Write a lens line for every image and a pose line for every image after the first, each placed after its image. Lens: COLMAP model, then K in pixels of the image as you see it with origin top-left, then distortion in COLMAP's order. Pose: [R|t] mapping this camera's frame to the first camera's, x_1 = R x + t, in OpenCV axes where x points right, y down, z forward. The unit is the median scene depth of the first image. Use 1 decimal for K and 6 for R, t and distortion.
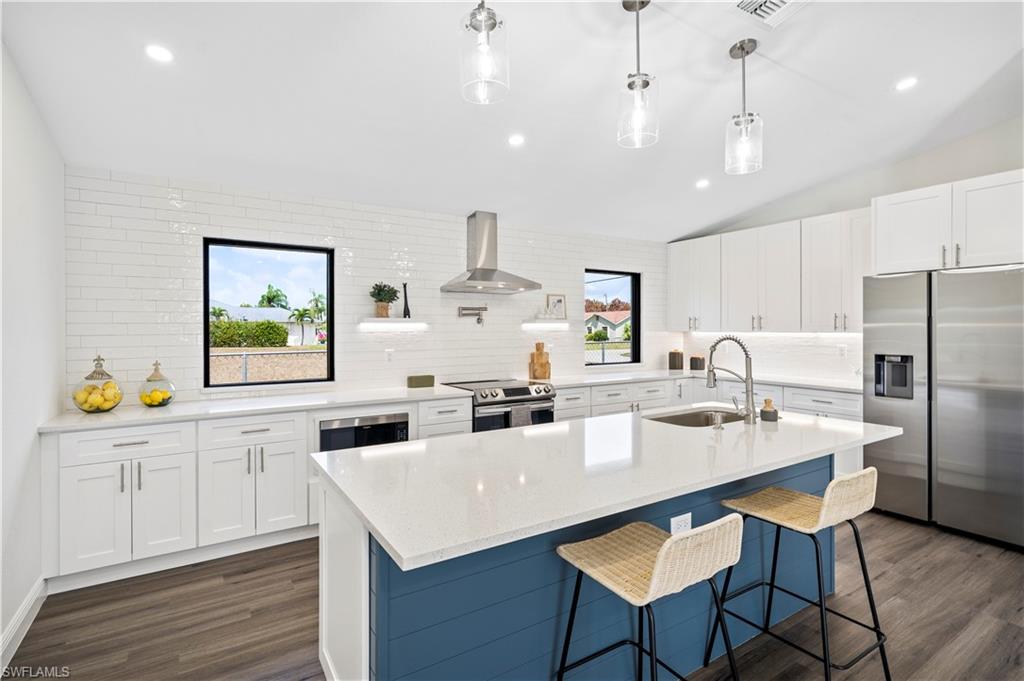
lens RADIAL K [[493.1, 0, 508.0], [0, 493.1, 327.8], [0, 0, 1]] dist [-0.000411, -0.000256]
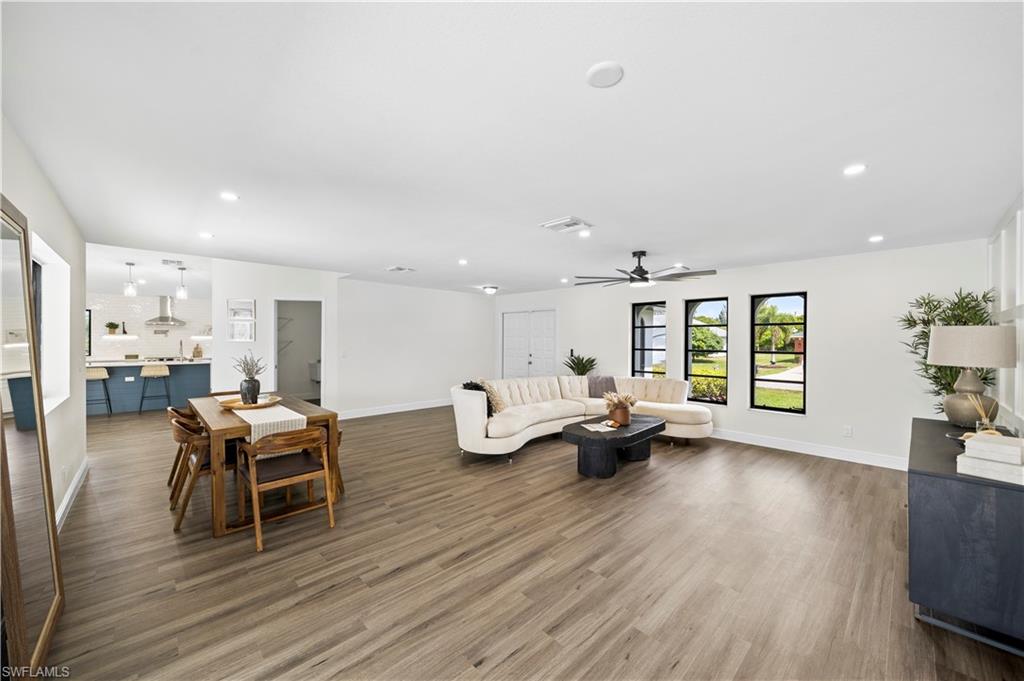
lens RADIAL K [[384.2, 0, 512.0], [0, 384.2, 340.5], [0, 0, 1]] dist [-0.001756, -0.000314]
pose [[0.979525, 0.008547, 0.201143, 1.529867], [-0.009181, 0.999955, 0.002219, -0.009296], [-0.201116, -0.004021, 0.979559, -1.608935]]
